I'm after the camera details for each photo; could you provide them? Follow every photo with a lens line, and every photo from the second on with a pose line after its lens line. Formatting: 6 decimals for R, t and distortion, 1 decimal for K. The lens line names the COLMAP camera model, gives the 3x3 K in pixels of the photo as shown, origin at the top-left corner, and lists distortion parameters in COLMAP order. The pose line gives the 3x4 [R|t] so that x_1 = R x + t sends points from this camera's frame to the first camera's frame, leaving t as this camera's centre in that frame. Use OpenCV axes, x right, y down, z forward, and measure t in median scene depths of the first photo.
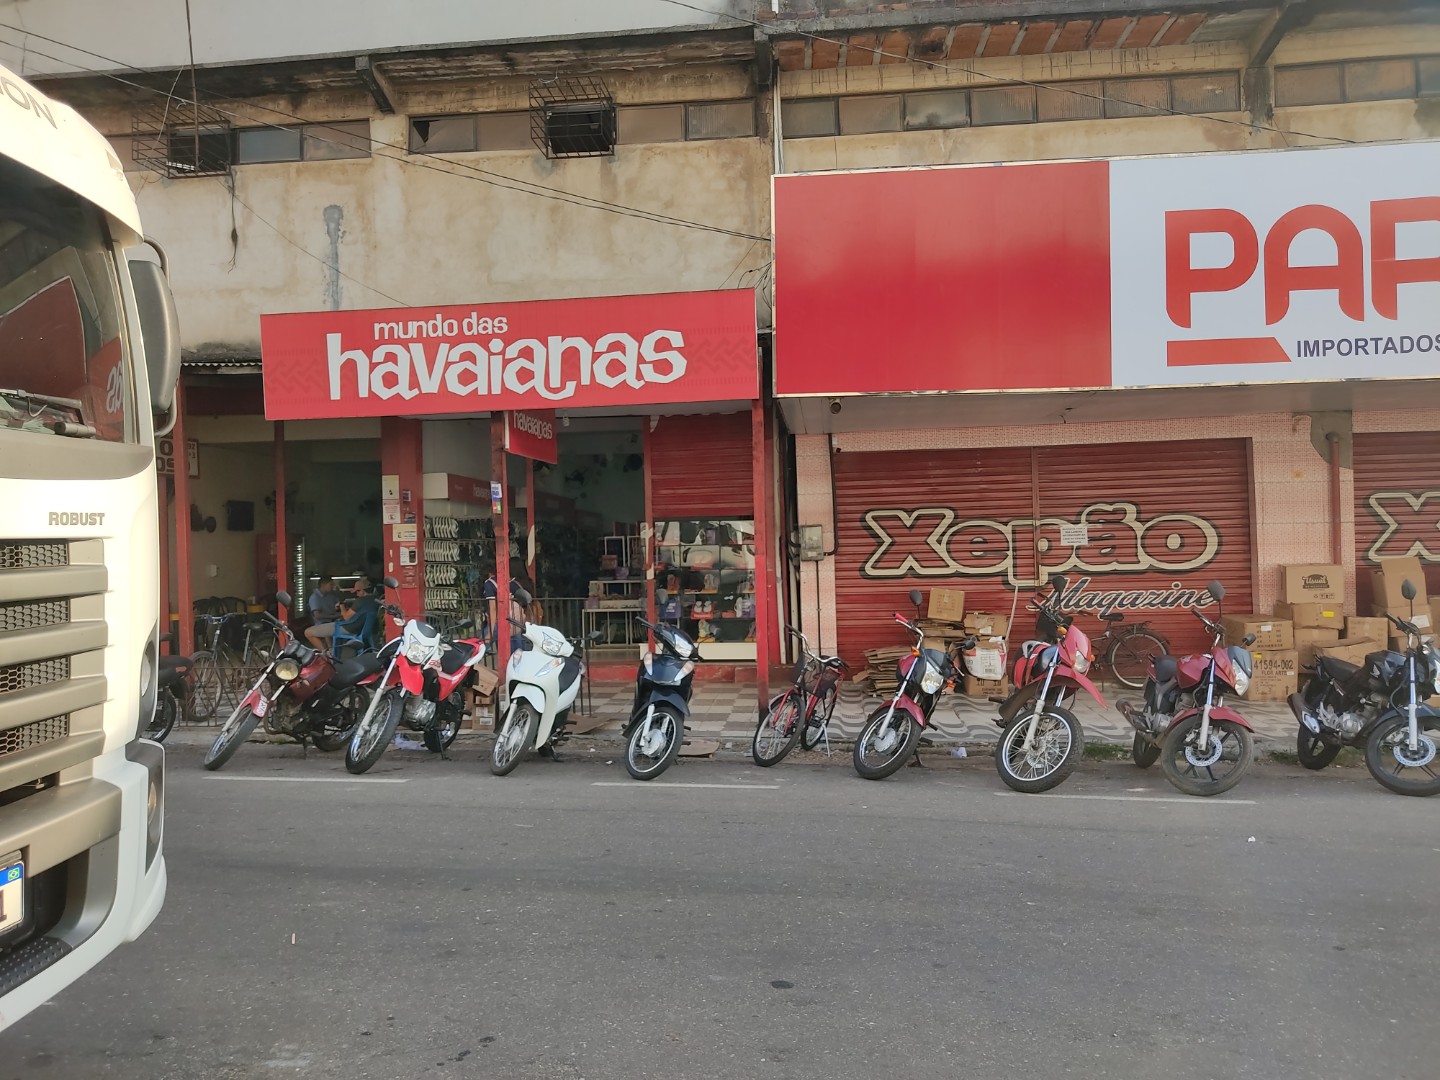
lens RADIAL K [[1087.6, 0, 731.8], [0, 1087.6, 549.9], [0, 0, 1]] dist [0.052827, -0.044560]
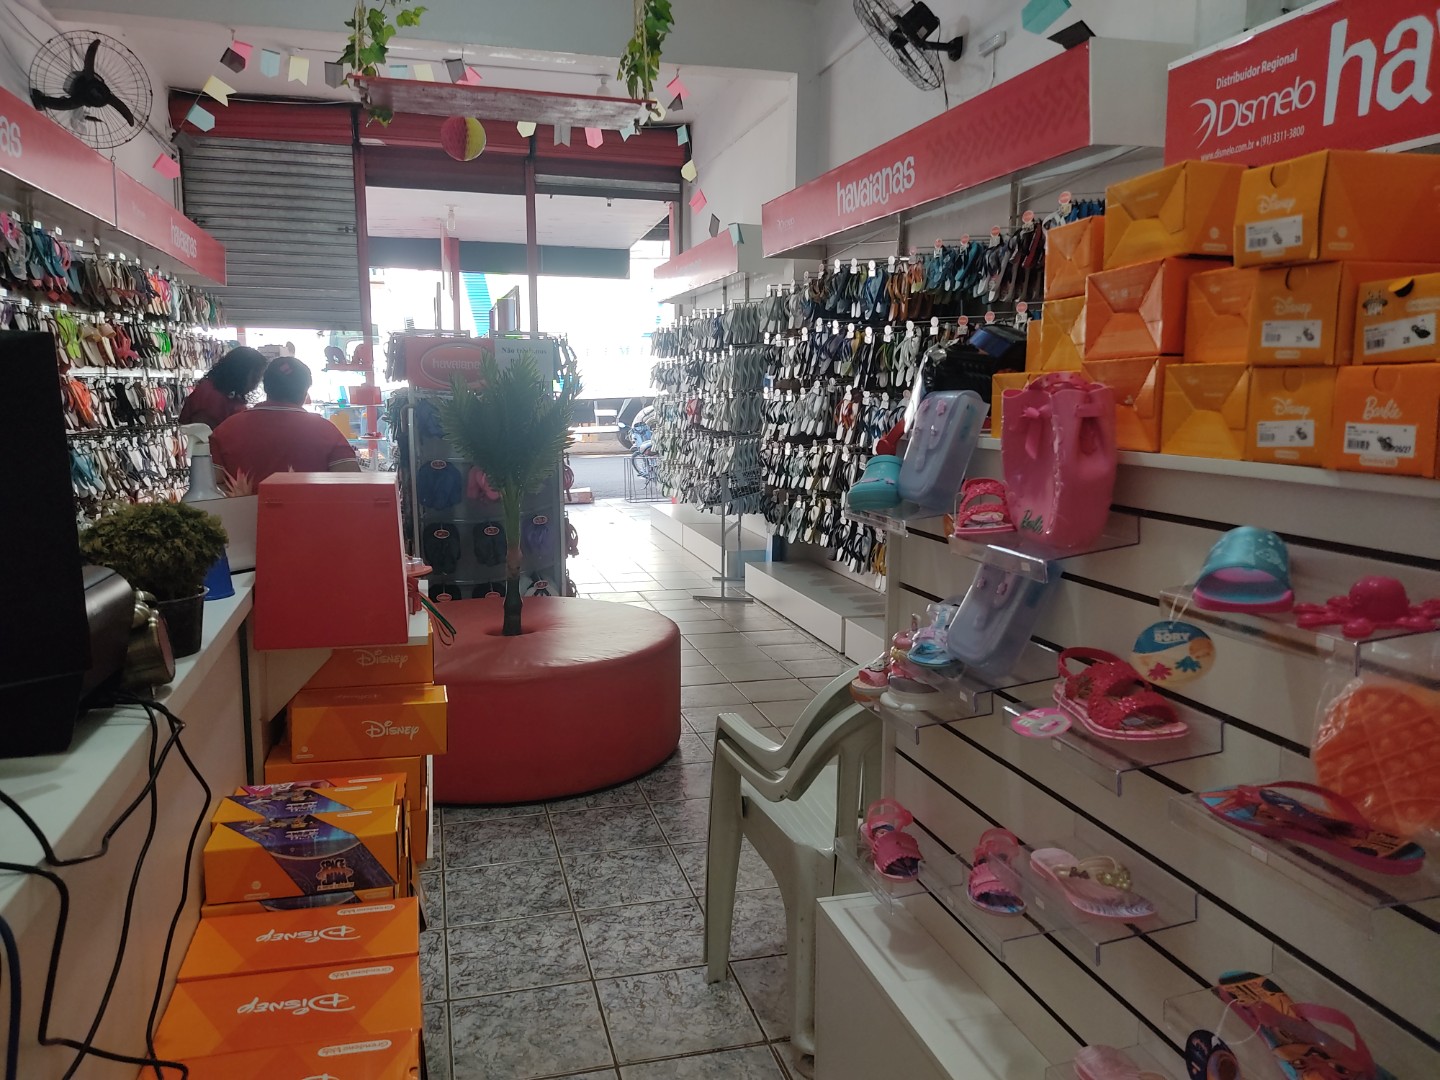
lens RADIAL K [[1087.6, 0, 717.0], [0, 1087.6, 540.3], [0, 0, 1]] dist [0.052827, -0.044560]
pose [[0.345880, 0.179100, -0.921027, 0.143049], [-0.011157, 0.982329, 0.186831, -0.007668], [0.938212, -0.054345, 0.341766, 0.321679]]
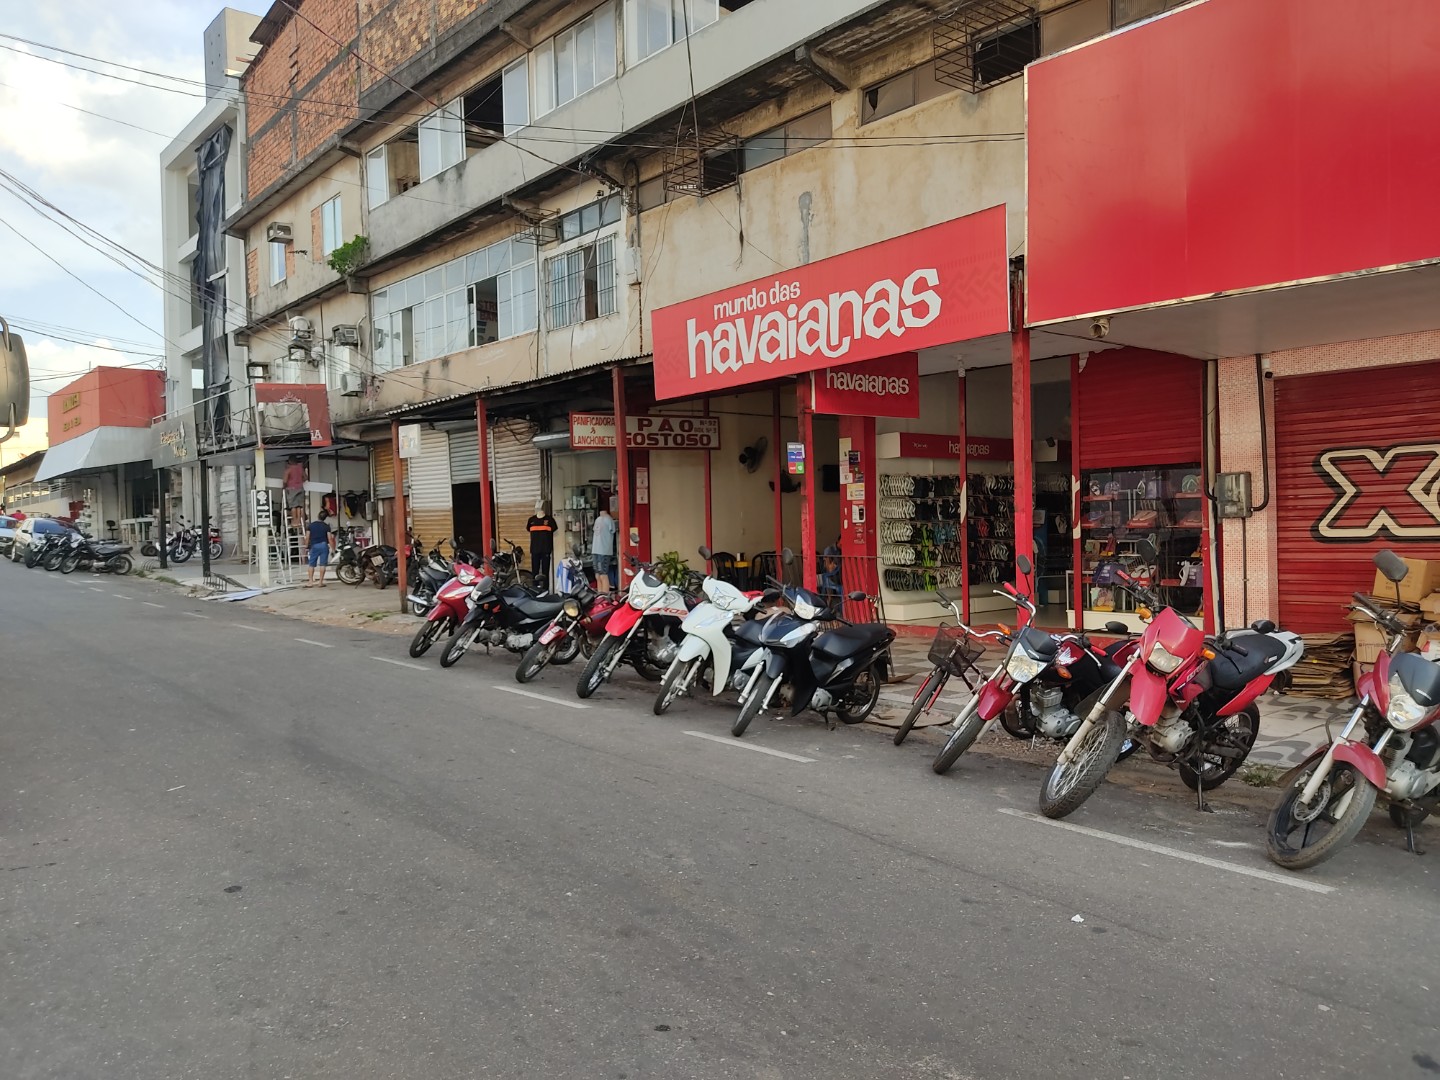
lens RADIAL K [[1087.6, 0, 724.5], [0, 1087.6, 554.2], [0, 0, 1]] dist [0.052827, -0.044560]
pose [[0.723086, 0.021499, -0.690424, 0.359044], [0.008717, 0.999152, 0.040242, 0.000924], [0.690703, -0.035117, 0.722285, 0.158986]]
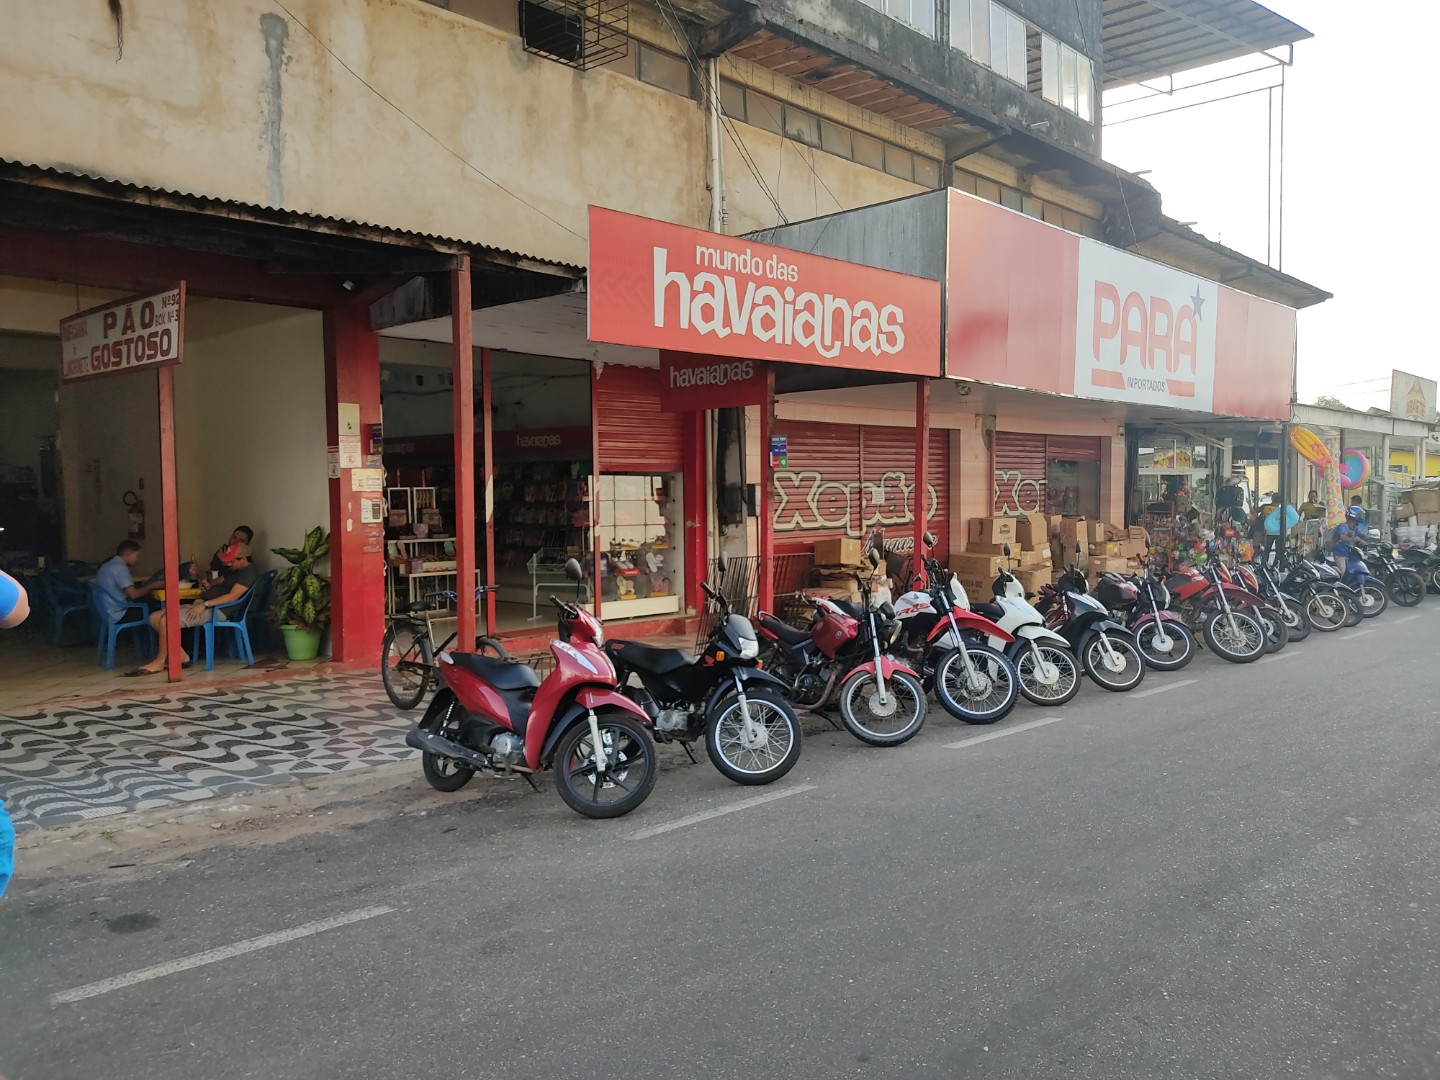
lens RADIAL K [[1087.6, 0, 718.9], [0, 1087.6, 539.5], [0, 0, 1]] dist [0.052827, -0.044560]
pose [[0.622139, -0.017896, 0.782702, -0.798152], [-0.007403, 0.999560, 0.028739, 0.002115], [-0.782872, -0.023674, 0.621733, 0.349850]]
